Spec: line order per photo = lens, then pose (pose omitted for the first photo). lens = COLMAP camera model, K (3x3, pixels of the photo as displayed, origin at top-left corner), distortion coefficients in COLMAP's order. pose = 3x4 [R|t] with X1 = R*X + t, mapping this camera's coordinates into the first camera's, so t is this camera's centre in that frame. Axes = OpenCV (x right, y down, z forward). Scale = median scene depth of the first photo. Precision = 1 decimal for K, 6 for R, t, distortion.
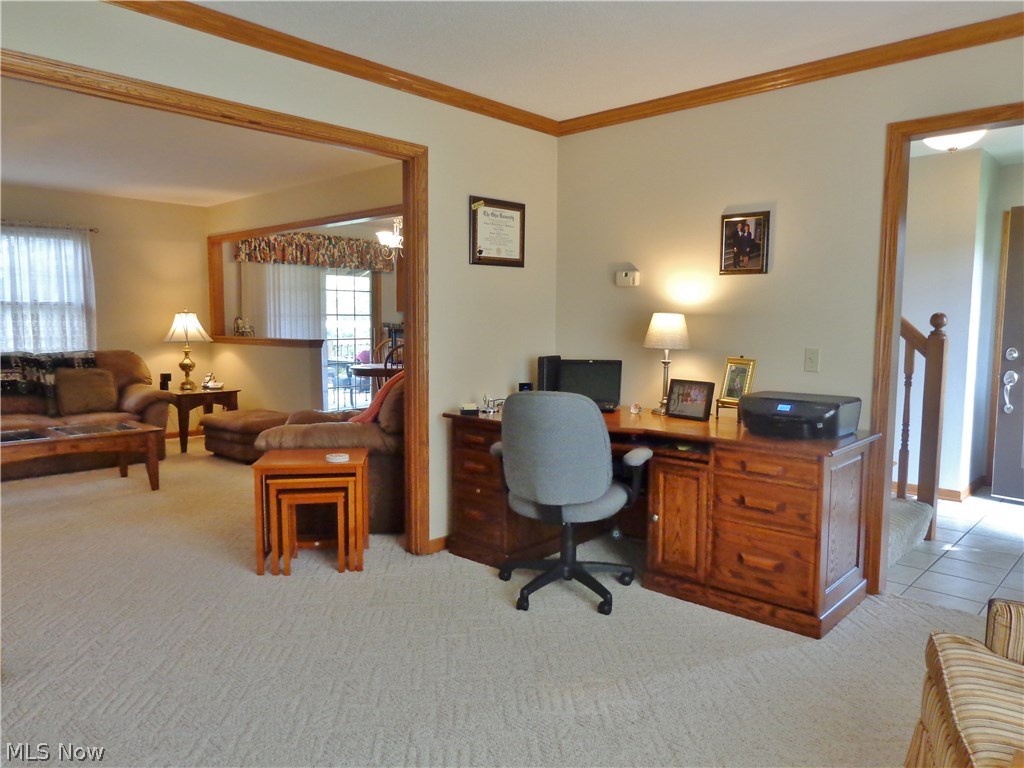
lens RADIAL K [[724.2, 0, 511.5], [0, 724.2, 385.4], [0, 0, 1]] dist [0.005676, 0.007868]
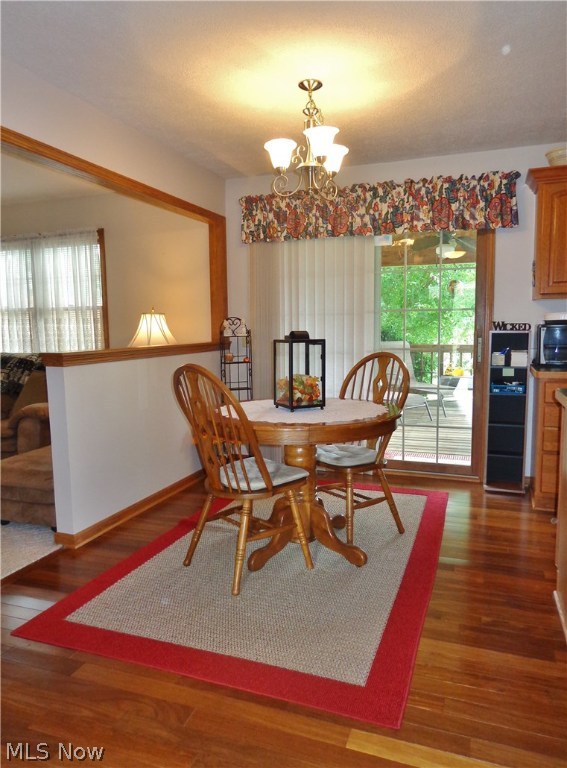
lens RADIAL K [[543.1, 0, 287.5], [0, 543.1, 381.9], [0, 0, 1]] dist [0.005676, 0.007868]
pose [[0.384041, 0.092537, -0.918667, 0.167696], [-0.069250, 0.995049, 0.071282, -0.065145], [0.920715, 0.036242, 0.388548, 0.761688]]
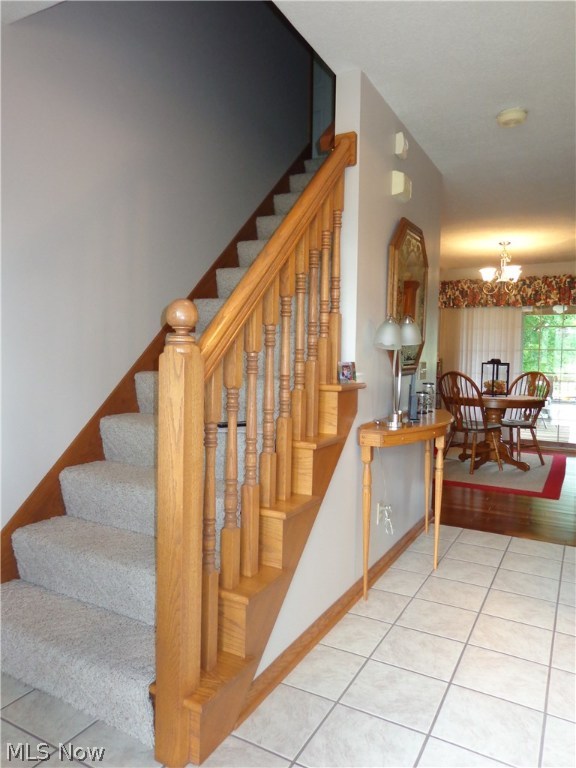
lens RADIAL K [[543.1, 0, 287.4], [0, 543.1, 385.3], [0, 0, 1]] dist [0.005676, 0.007868]
pose [[0.240874, 0.057067, -0.968877, 0.472296], [-0.100744, 0.994348, 0.033521, -0.035995], [0.965314, 0.089534, 0.245261, 0.472459]]
